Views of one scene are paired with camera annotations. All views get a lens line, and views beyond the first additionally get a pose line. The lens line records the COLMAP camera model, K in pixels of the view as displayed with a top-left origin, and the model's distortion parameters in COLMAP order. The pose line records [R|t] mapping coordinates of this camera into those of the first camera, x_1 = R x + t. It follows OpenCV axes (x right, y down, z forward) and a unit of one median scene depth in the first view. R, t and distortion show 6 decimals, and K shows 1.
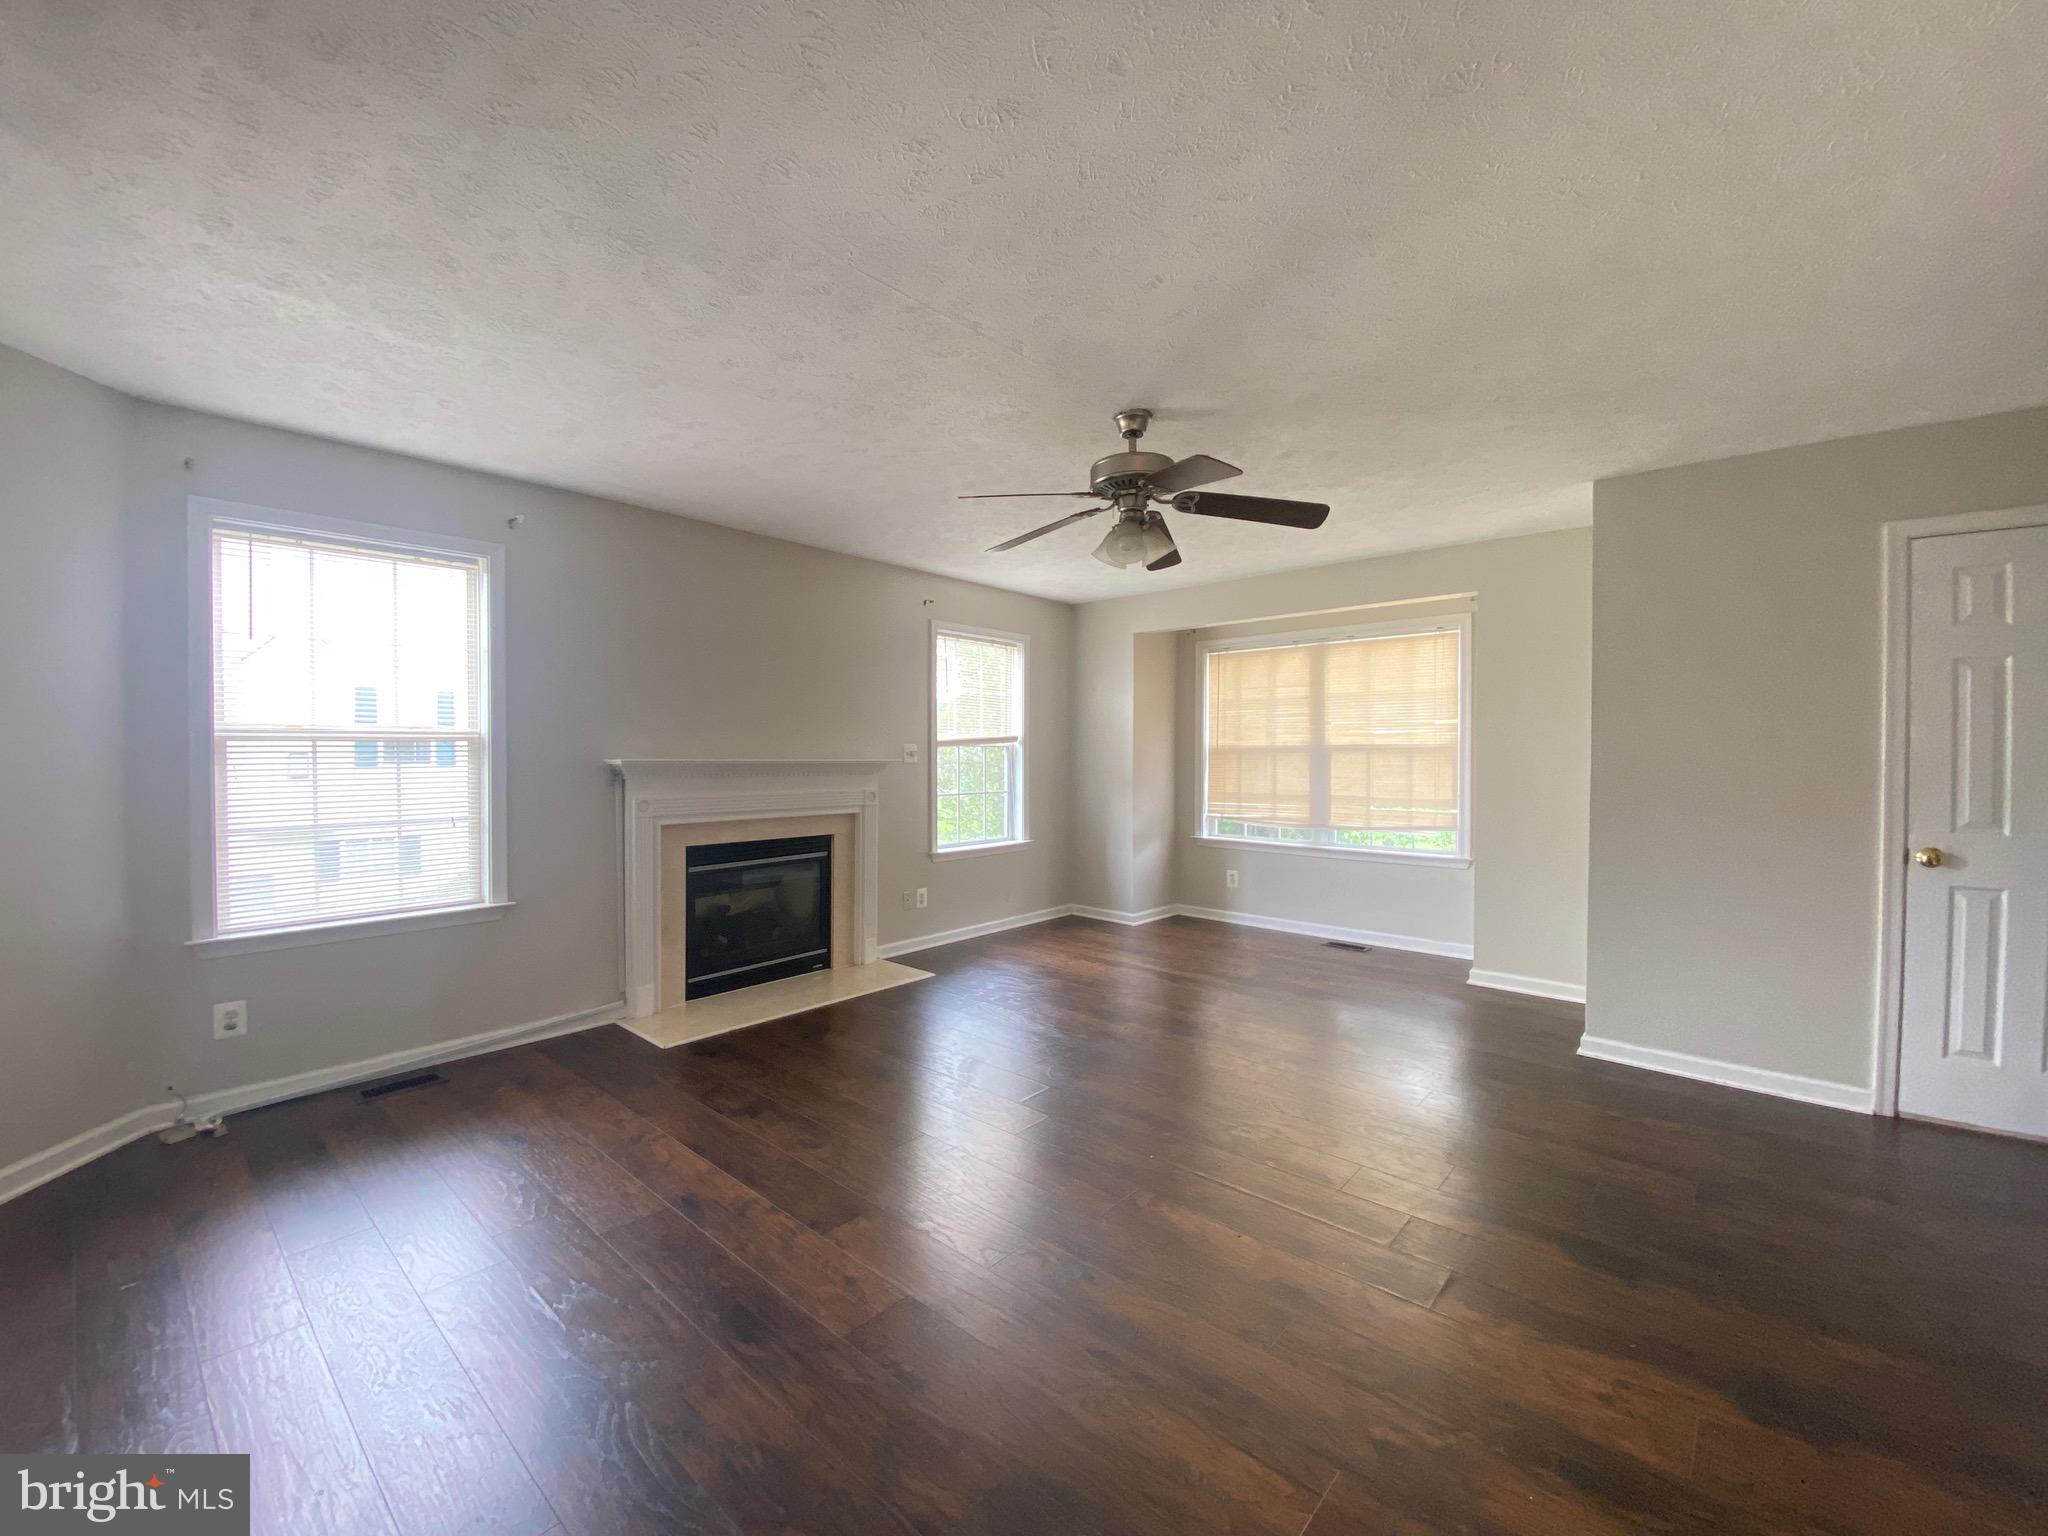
lens RADIAL K [[751.1, 0, 1024.0], [0, 751.1, 768.0], [0, 0, 1]] dist [-0.037872, -0.000190]
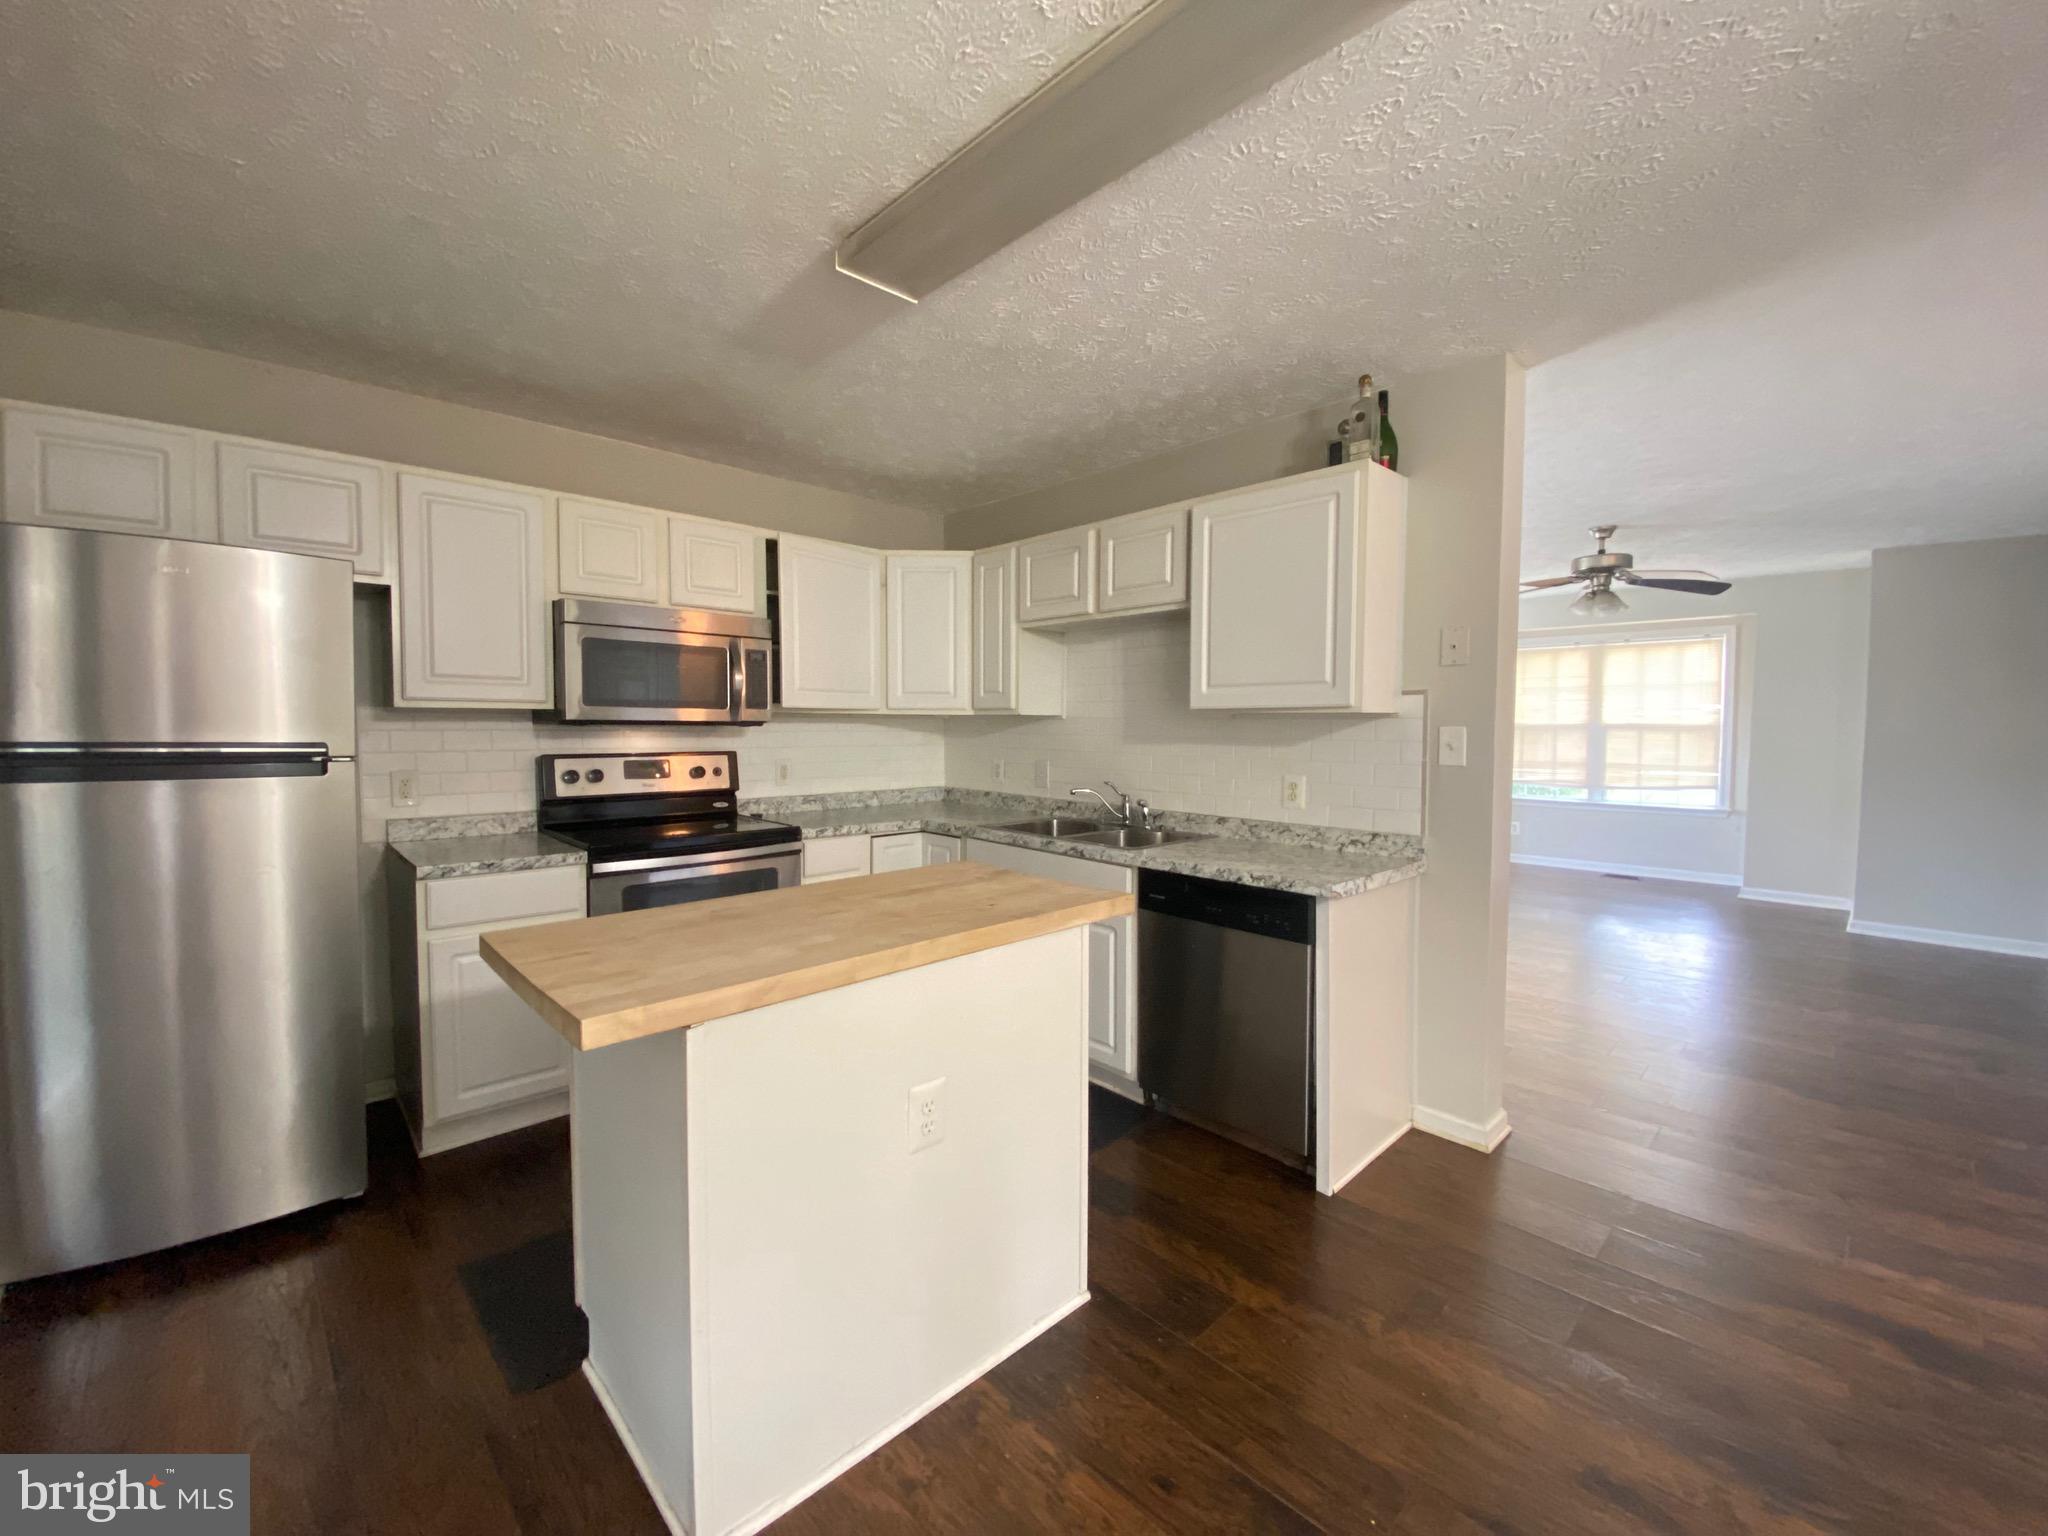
lens RADIAL K [[821.5, 0, 1019.6], [0, 821.5, 766.7], [0, 0, 1]] dist [0.016758, -0.015697]
pose [[0.999558, 0.006797, -0.028927, -0.602793], [-0.005841, 0.999438, 0.032997, 0.002664], [0.029135, -0.032813, 0.999037, -0.491435]]
